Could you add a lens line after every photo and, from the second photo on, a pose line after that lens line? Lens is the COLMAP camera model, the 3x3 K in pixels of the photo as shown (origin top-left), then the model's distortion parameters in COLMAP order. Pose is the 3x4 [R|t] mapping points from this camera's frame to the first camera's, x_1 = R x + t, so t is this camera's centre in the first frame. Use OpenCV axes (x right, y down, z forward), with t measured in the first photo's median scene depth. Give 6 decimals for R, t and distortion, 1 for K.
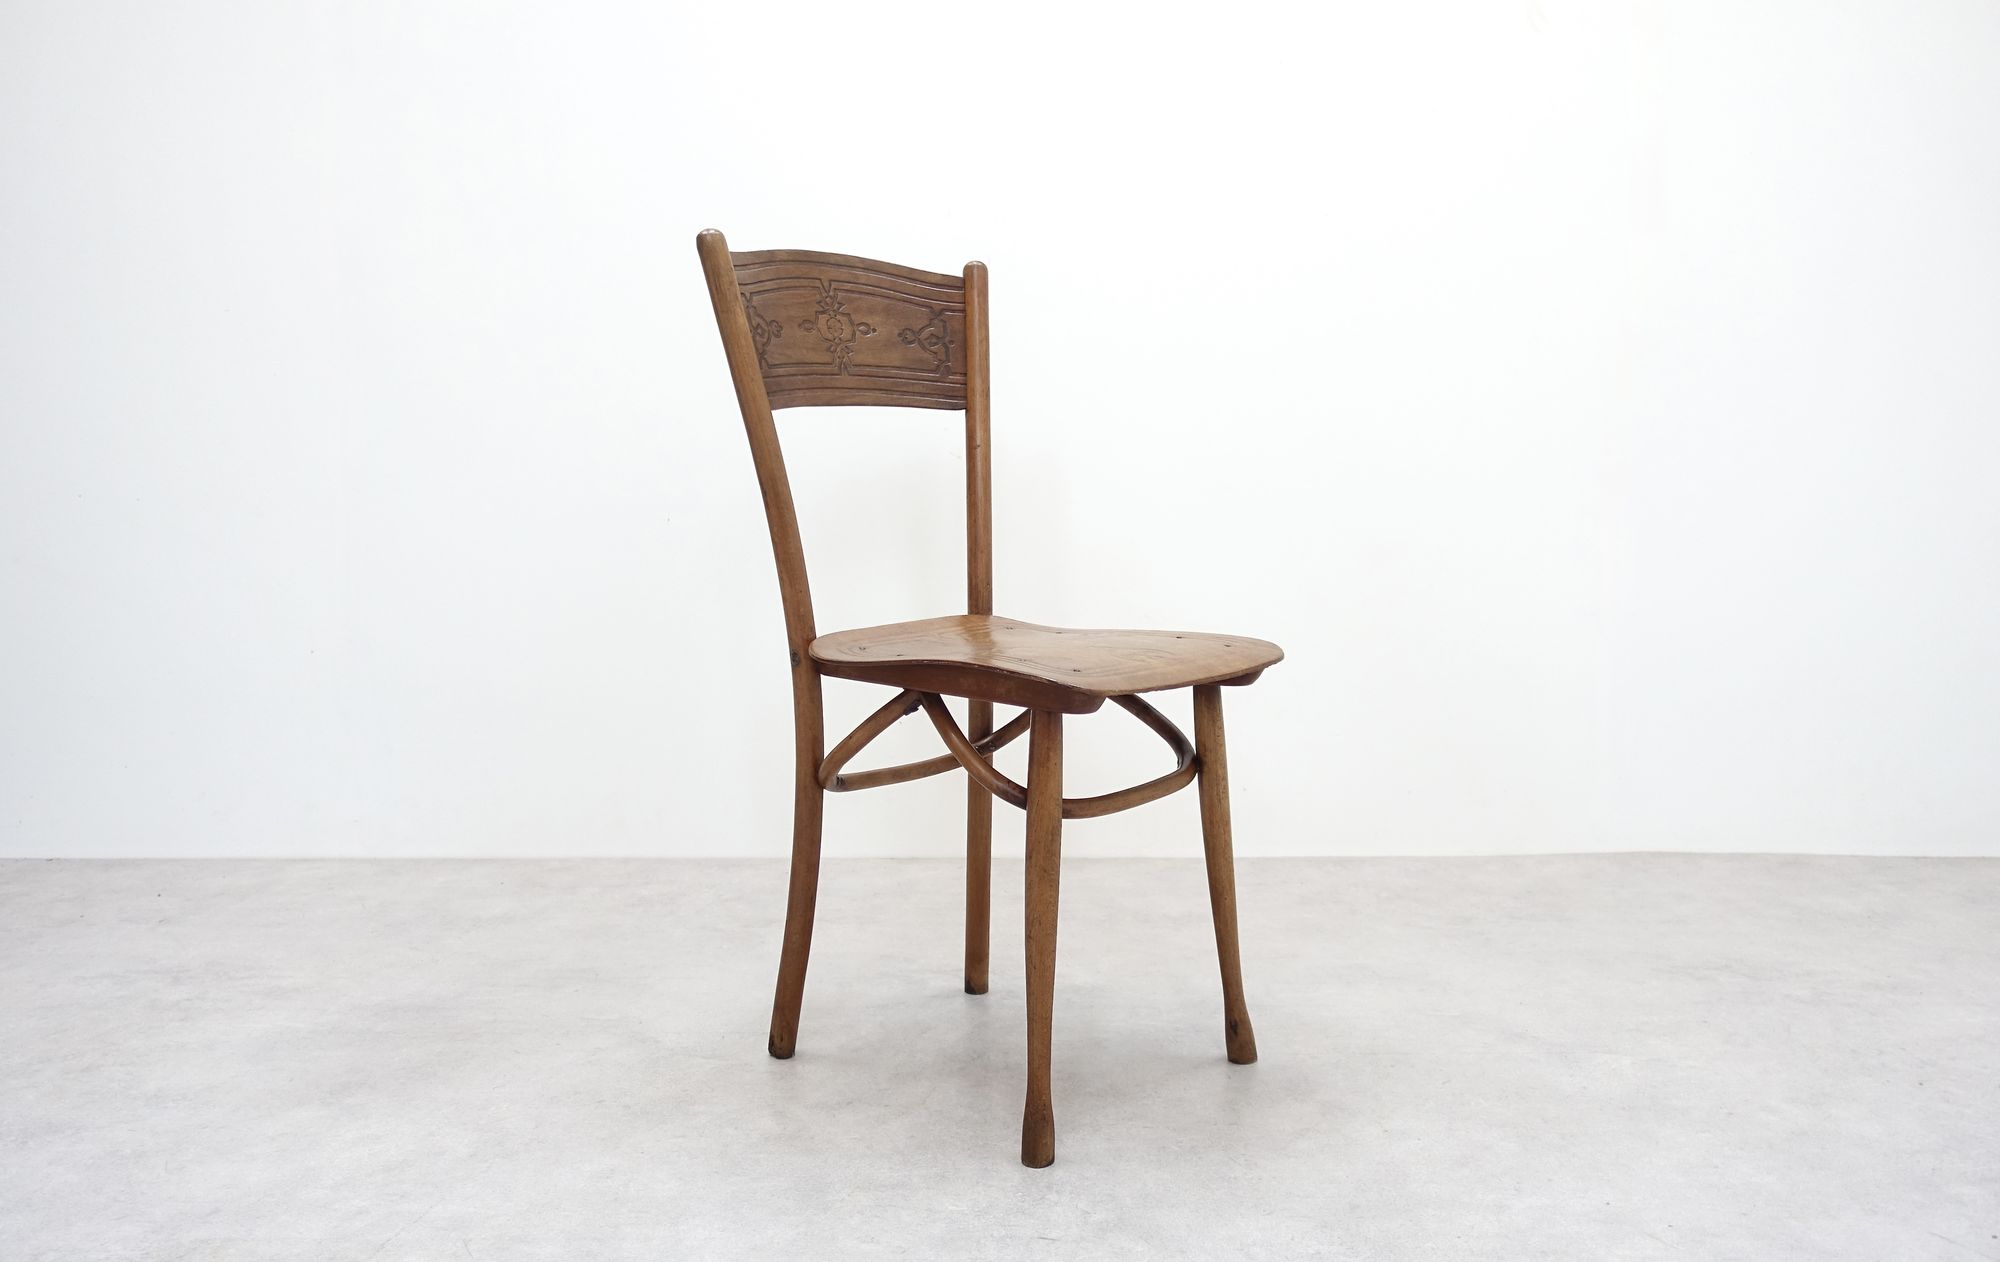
lens RADIAL K [[1580.1, 0, 1027.8], [0, 1580.1, 711.6], [0, 0, 1]] dist [0.000135, 0.001734]
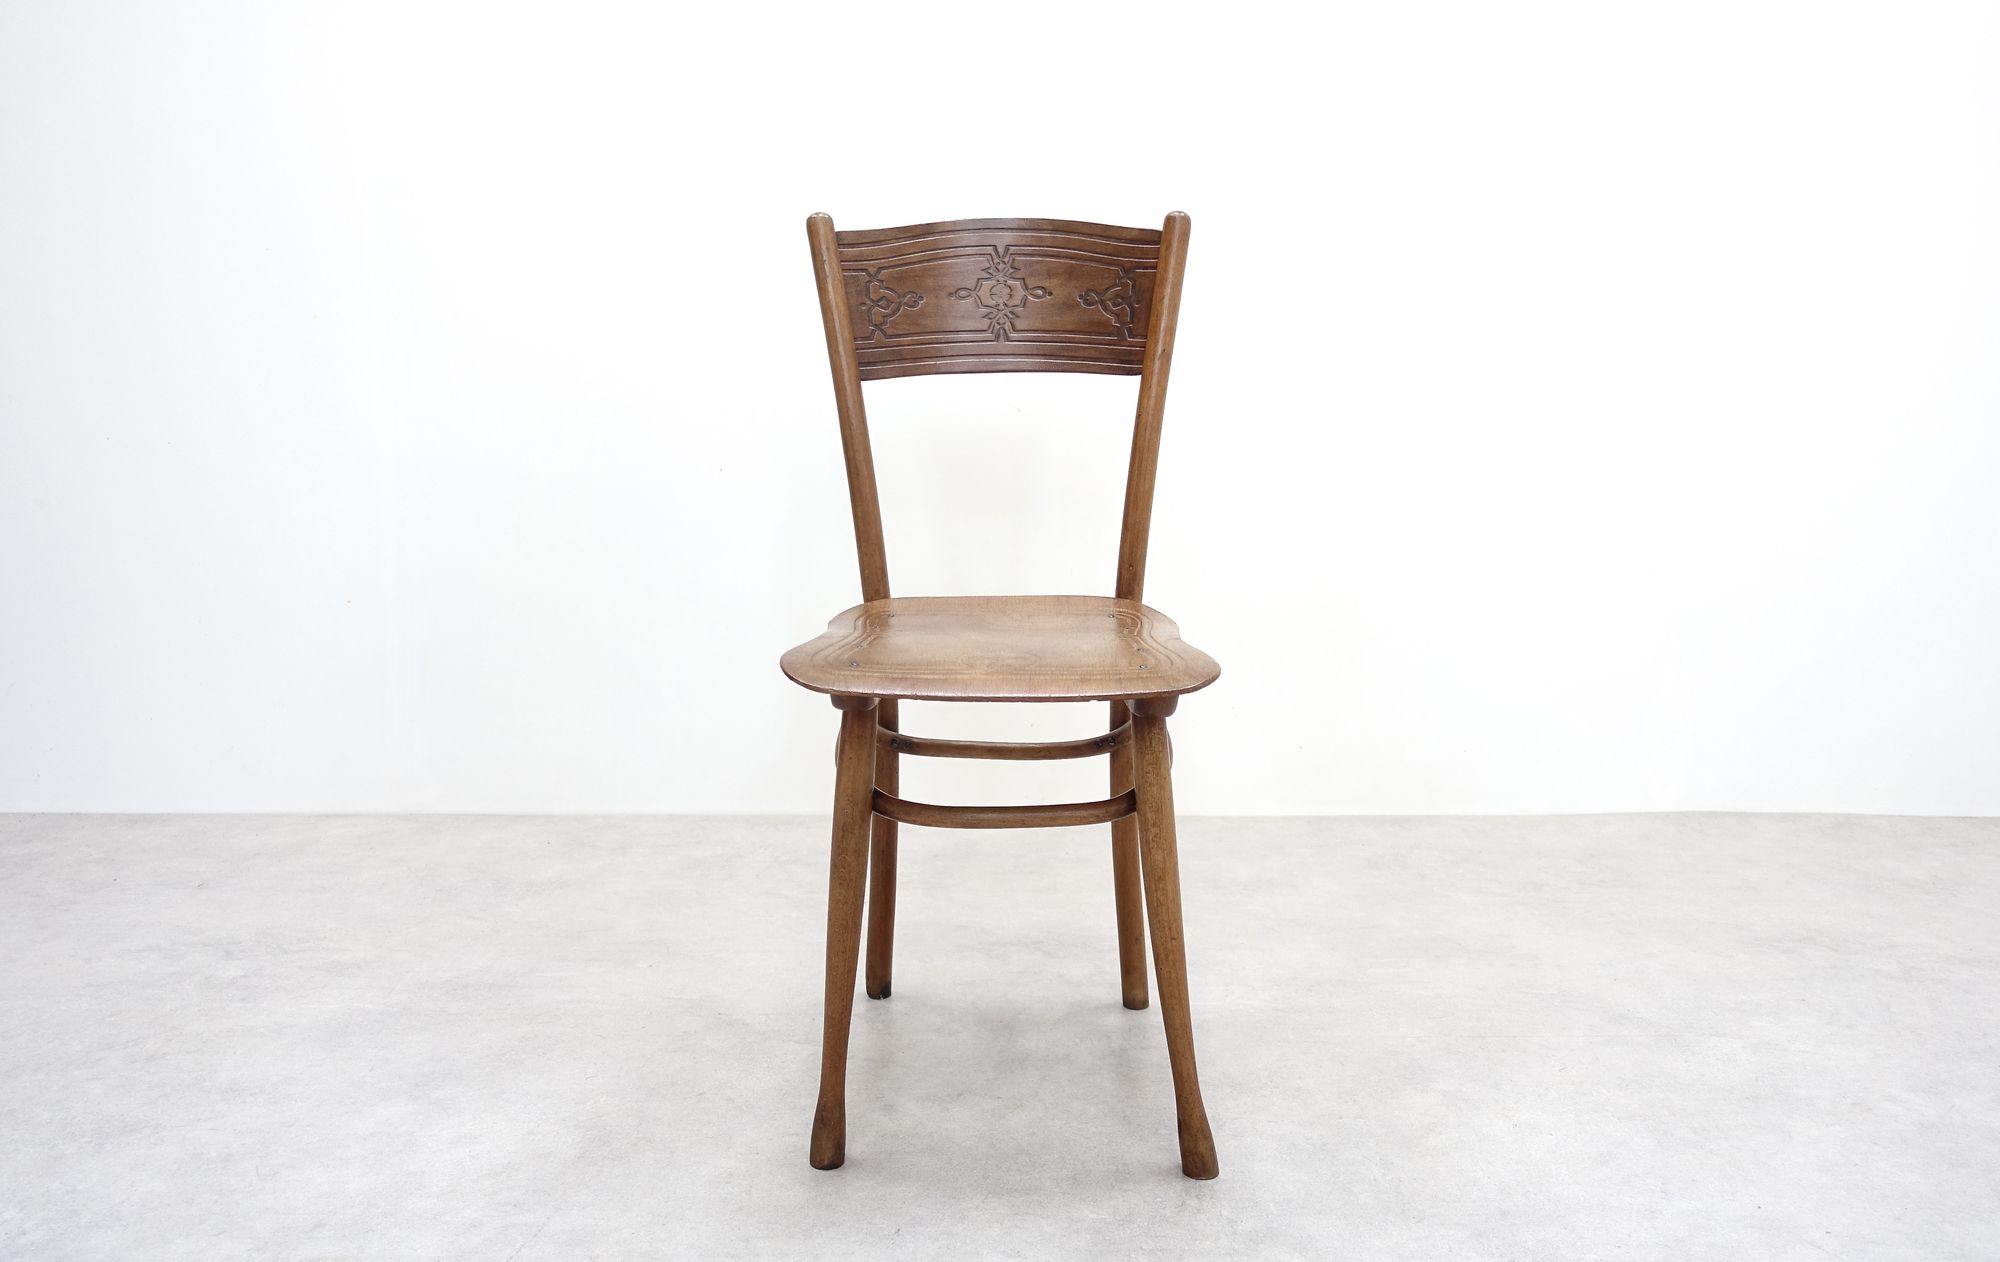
lens RADIAL K [[1580.1, 0, 1027.8], [0, 1580.1, 711.6], [0, 0, 1]] dist [0.000135, 0.001734]
pose [[0.999588, 0.010231, 0.026822, -0.094580], [-0.011530, 0.998746, 0.048720, -0.028950], [-0.026290, -0.049009, 0.998452, 0.053582]]
